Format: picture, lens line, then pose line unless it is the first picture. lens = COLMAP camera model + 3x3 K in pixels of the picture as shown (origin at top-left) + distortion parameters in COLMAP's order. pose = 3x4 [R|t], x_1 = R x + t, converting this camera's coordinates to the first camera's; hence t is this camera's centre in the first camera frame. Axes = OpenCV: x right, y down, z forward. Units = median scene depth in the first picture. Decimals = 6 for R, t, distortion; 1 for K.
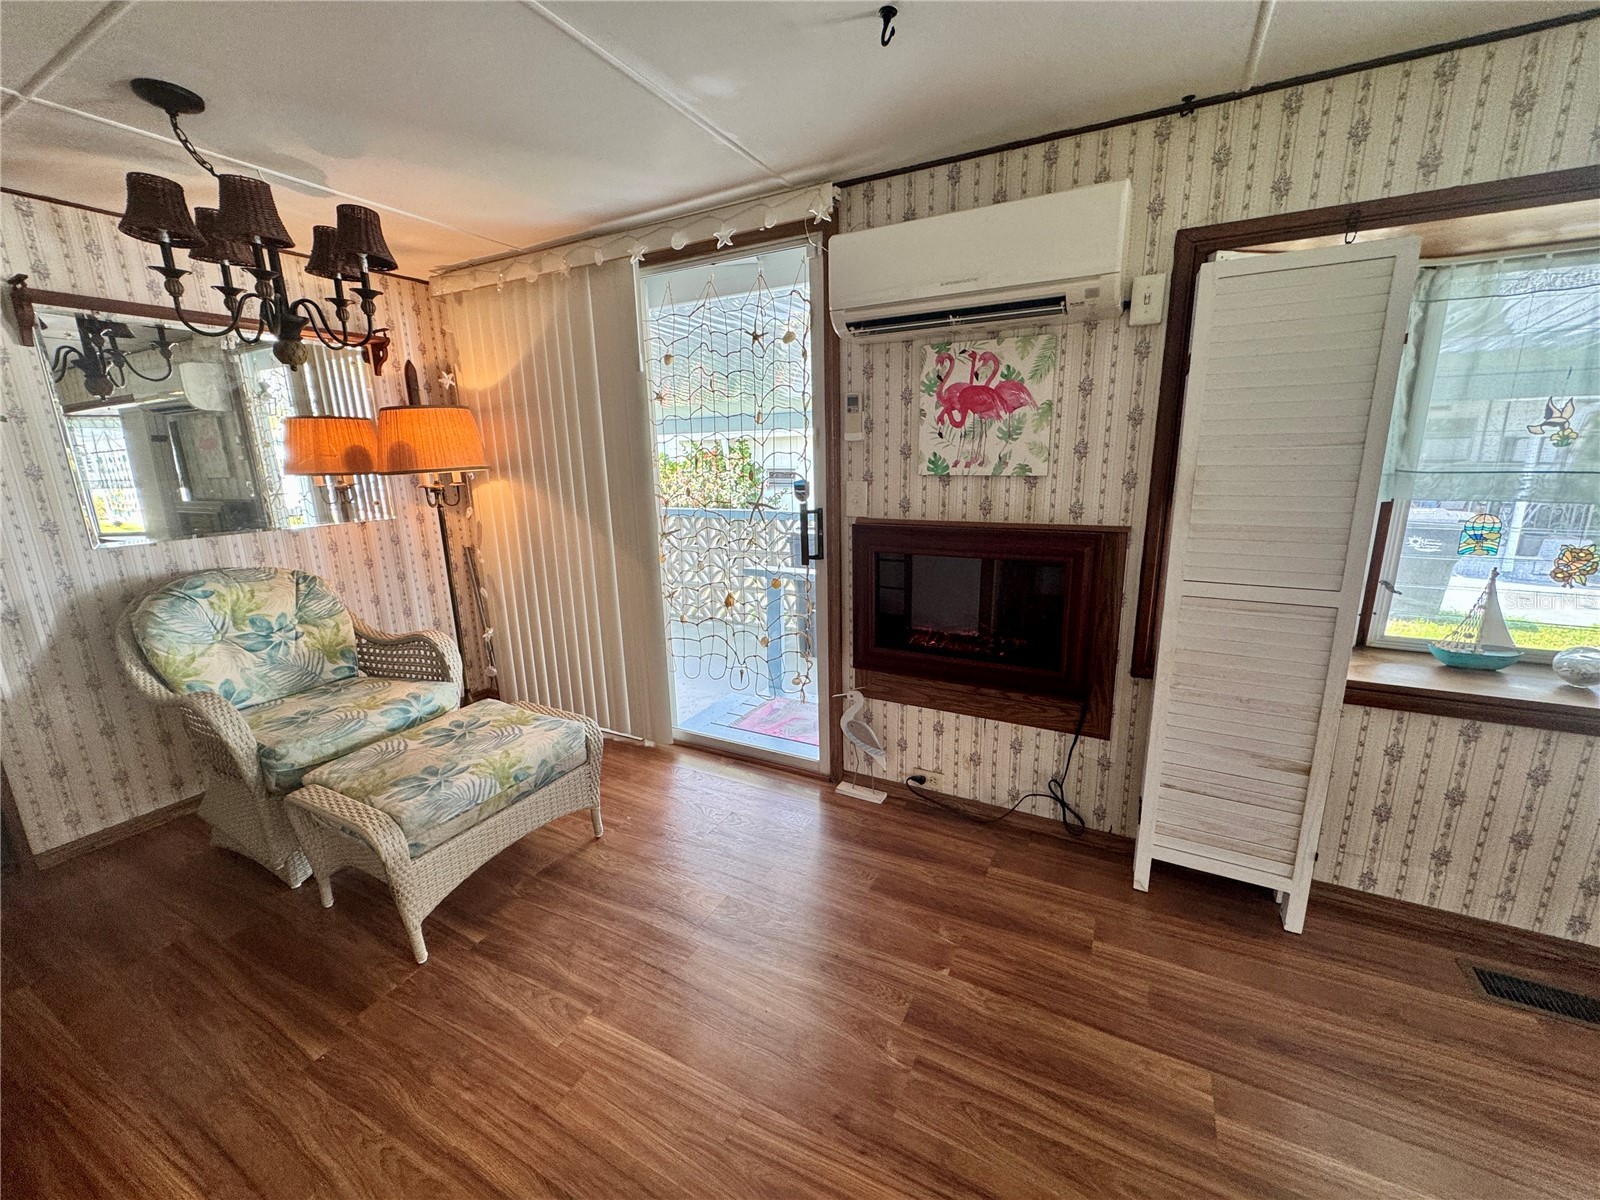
lens RADIAL K [[634.6, 0, 802.4], [0, 634.6, 601.1], [0, 0, 1]] dist [-0.005438, 0.001561]
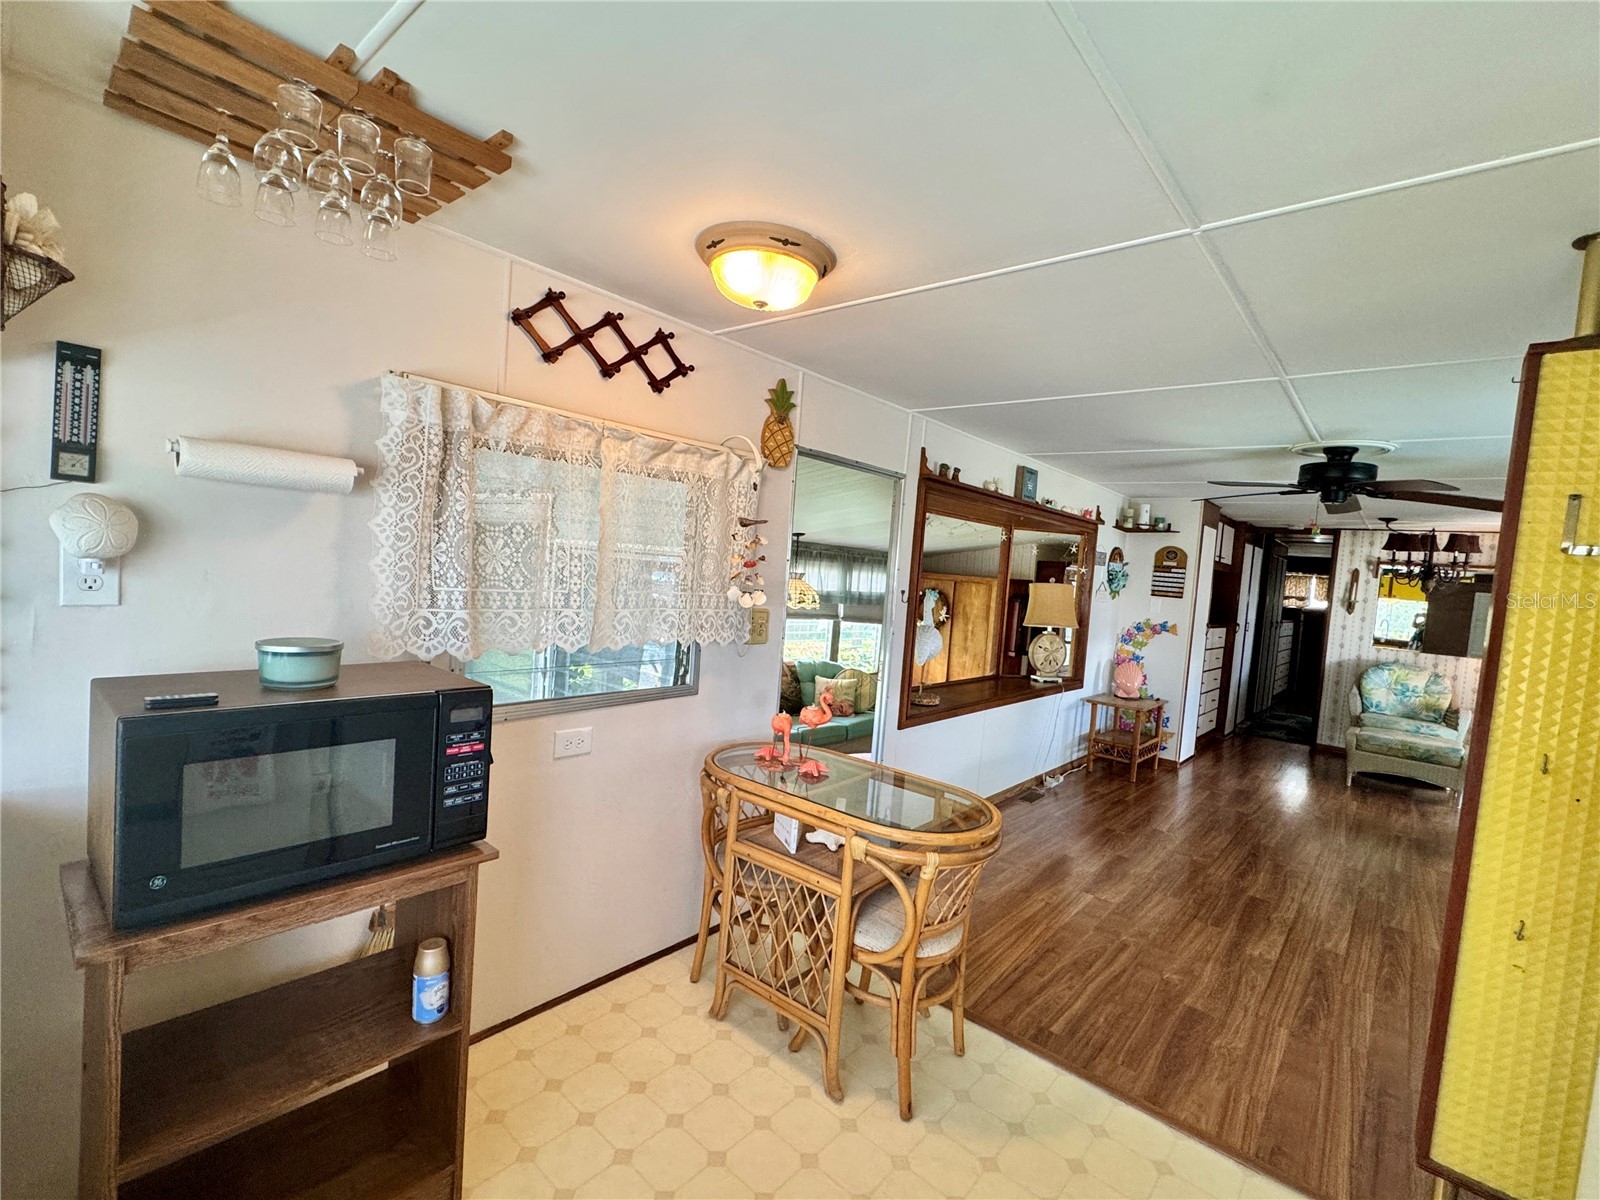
lens RADIAL K [[703.8, 0, 794.3], [0, 703.8, 598.4], [0, 0, 1]] dist [-0.009098, -0.000160]
pose [[-0.241740, 0.047220, -0.969191, 2.545611], [-0.288440, 0.950170, 0.118237, 0.081372], [0.926480, 0.308136, -0.216074, -0.776070]]
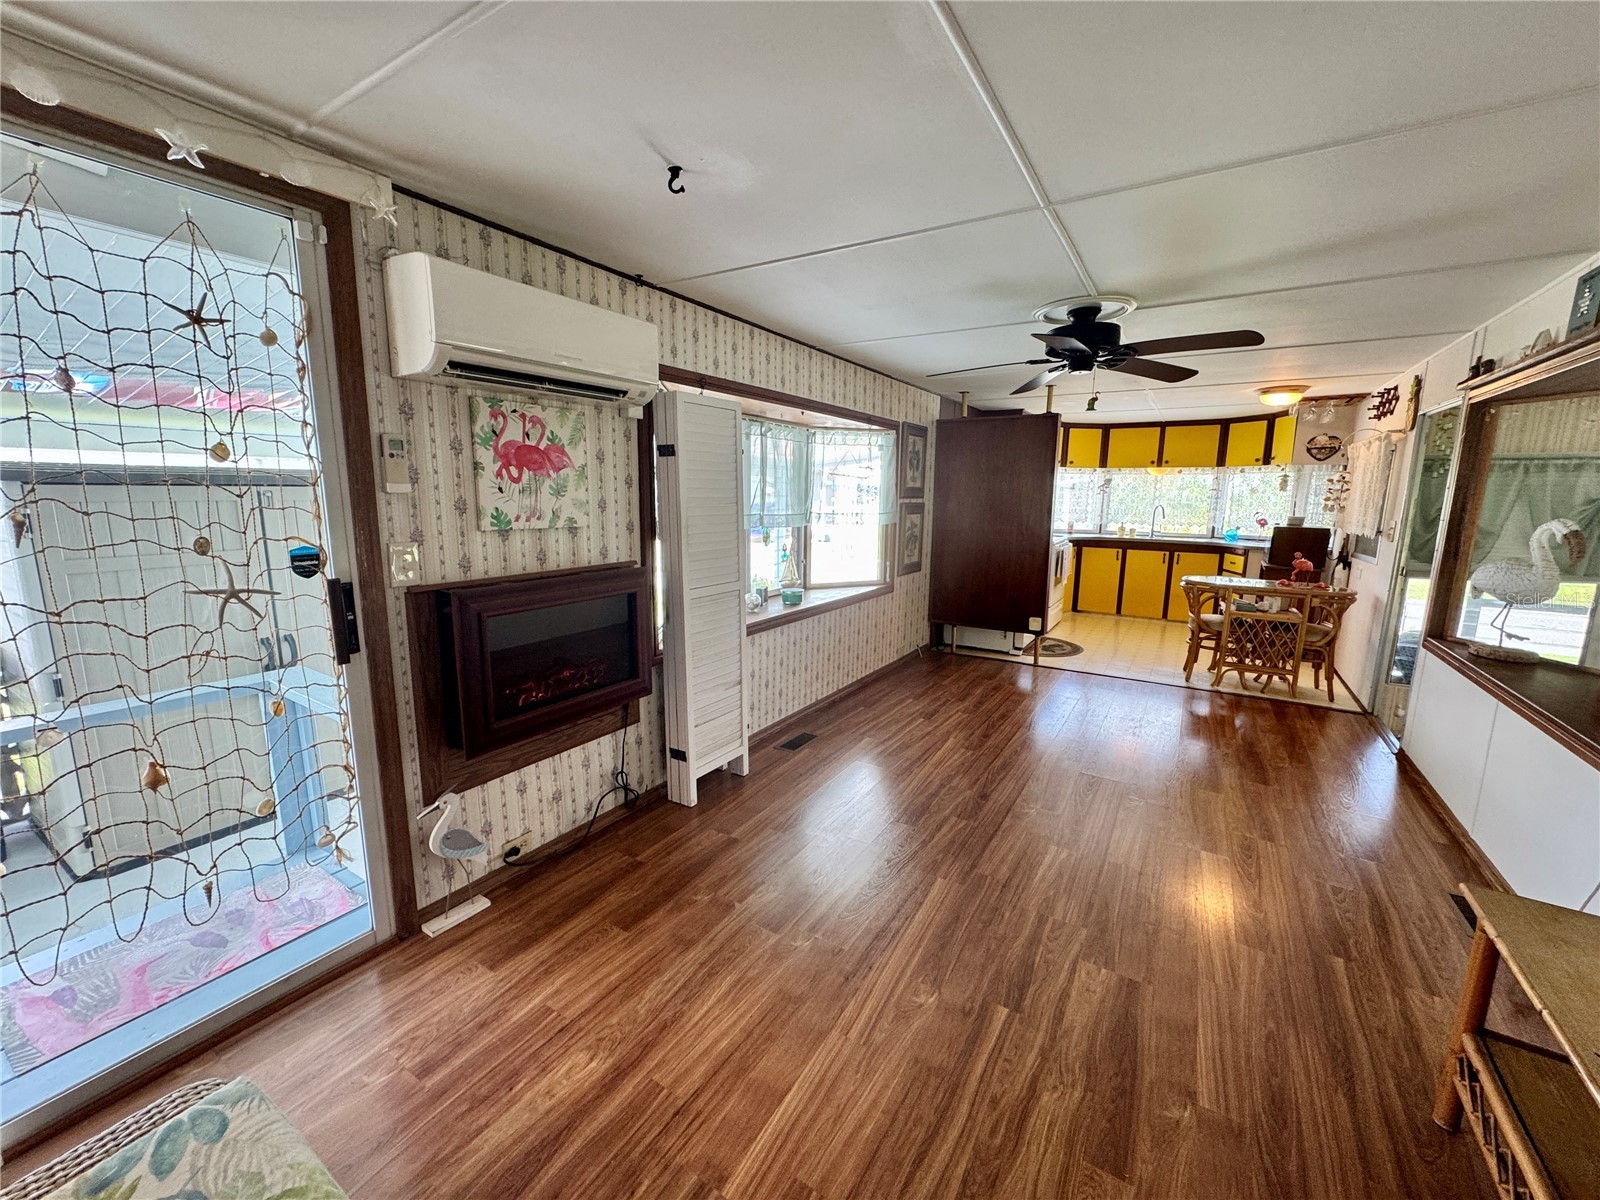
lens RADIAL K [[634.6, 0, 797.5], [0, 634.6, 600.4], [0, 0, 1]] dist [-0.005438, 0.001561]
pose [[0.077286, -0.152676, 0.985250, -0.743517], [0.213832, 0.967748, 0.133190, -0.128773], [-0.973808, 0.200384, 0.107440, 0.482461]]
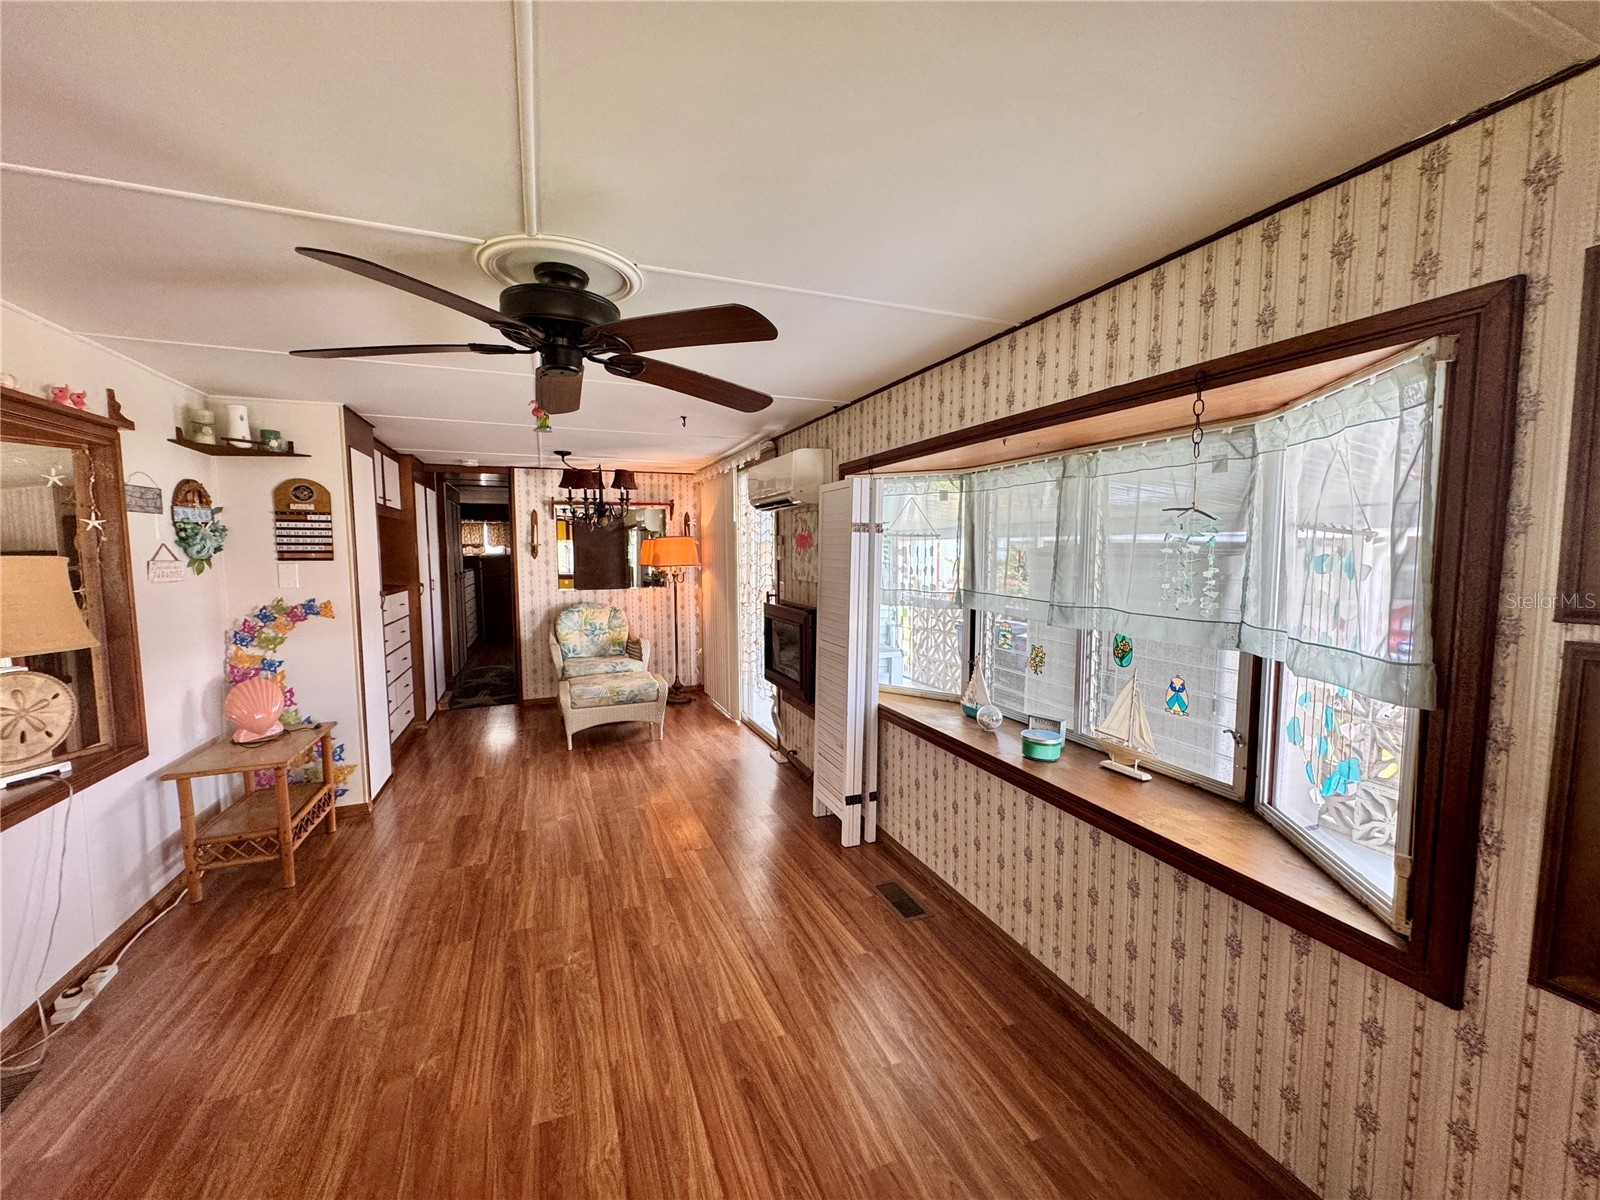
lens RADIAL K [[634.6, 0, 796.5], [0, 634.6, 598.7], [0, 0, 1]] dist [-0.005438, 0.001561]
pose [[0.760968, 0.067259, -0.645294, 1.463629], [-0.156111, 0.984372, -0.081493, 0.011651], [0.629728, 0.162751, 0.759575, -0.429988]]
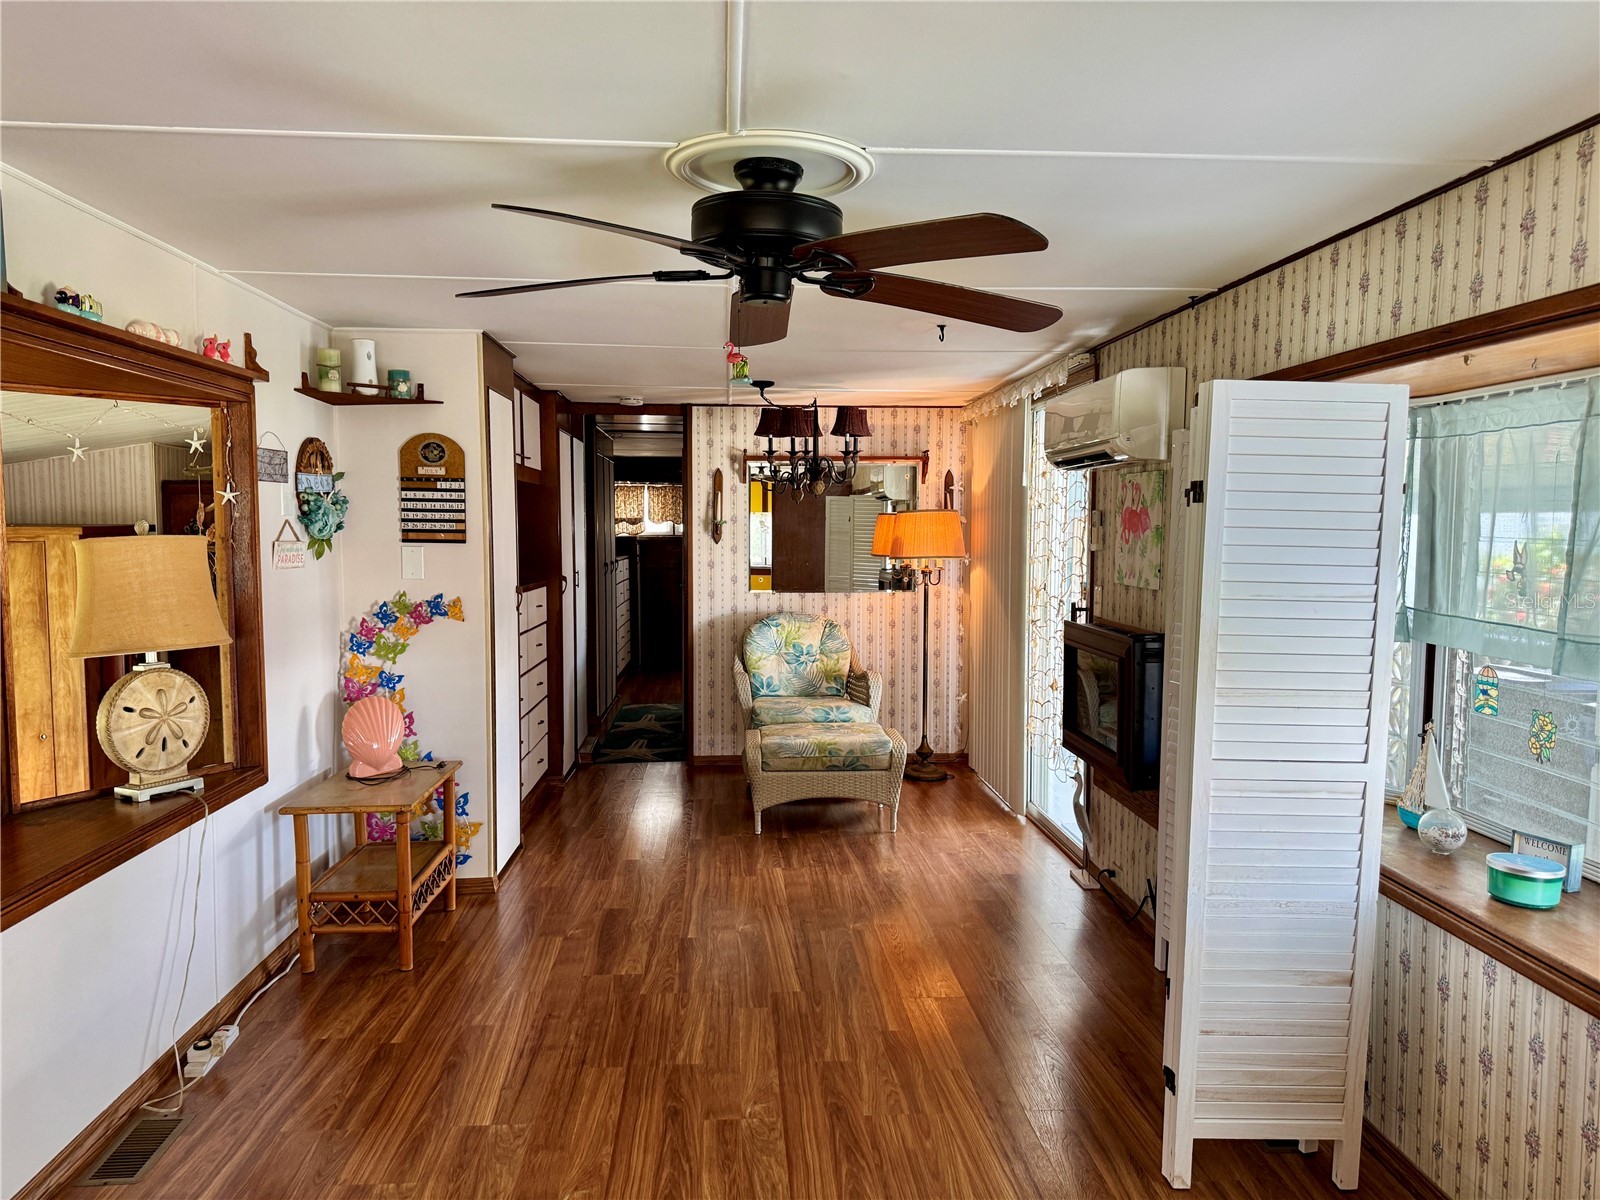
lens RADIAL K [[1110.6, 0, 803.4], [0, 1110.6, 609.2], [0, 0, 1]] dist [0.050916, -0.074546]
pose [[0.526694, 0.084989, -0.845796, 1.638166], [-0.204953, 0.978332, -0.029322, 0.021028], [0.824977, 0.188792, 0.532700, -0.531531]]
